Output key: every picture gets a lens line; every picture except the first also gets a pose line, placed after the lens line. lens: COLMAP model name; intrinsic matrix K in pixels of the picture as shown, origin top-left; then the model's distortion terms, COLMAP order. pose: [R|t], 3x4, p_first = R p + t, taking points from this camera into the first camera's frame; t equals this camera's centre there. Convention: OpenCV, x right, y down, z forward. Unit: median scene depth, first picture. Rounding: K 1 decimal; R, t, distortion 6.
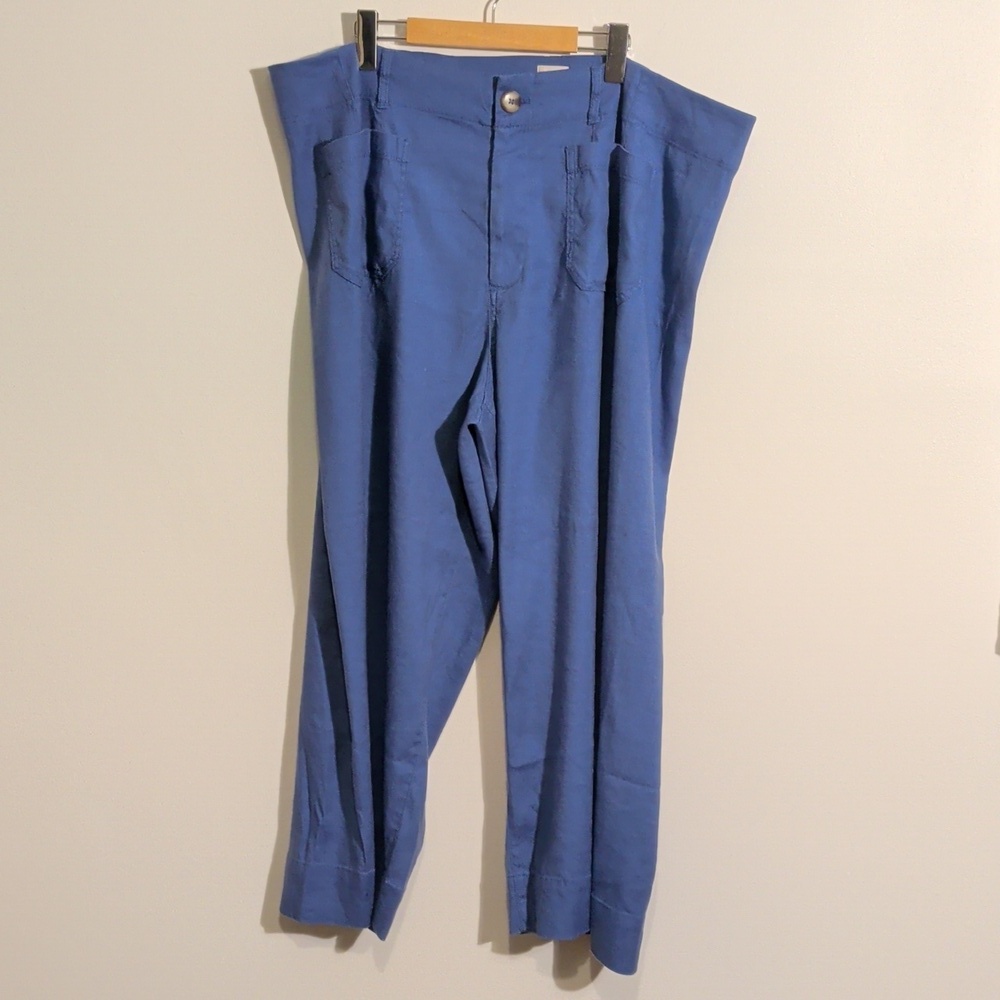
lens RADIAL K [[1709.8, 0, 500.0], [0, 1709.8, 500.0], [0, 0, 1]] dist [0.084303, 0.056969]
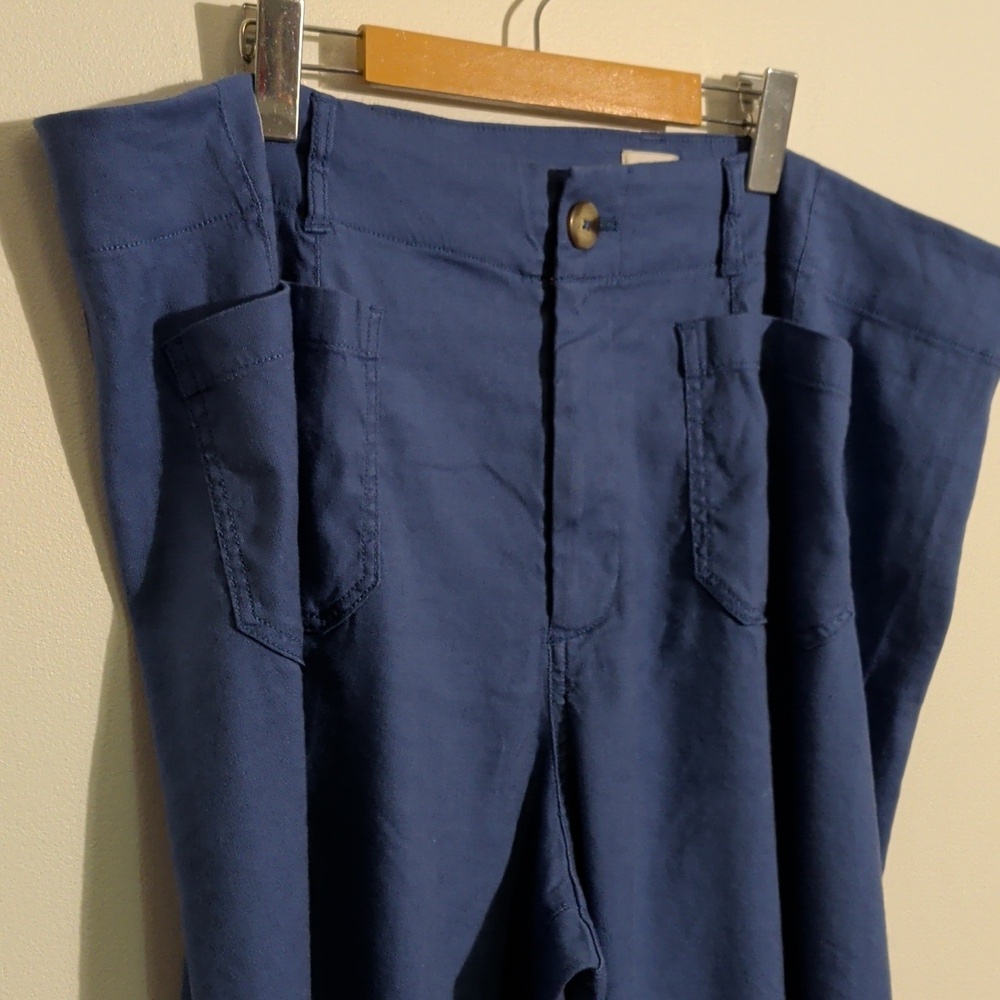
lens RADIAL K [[1709.8, 0, 500.0], [0, 1709.8, 500.0], [0, 0, 1]] dist [0.084303, 0.056969]
pose [[0.870041, -0.050646, 0.490370, -0.236344], [0.092977, 0.993715, -0.062333, -0.133539], [-0.484131, 0.099825, 0.869282, 0.623725]]
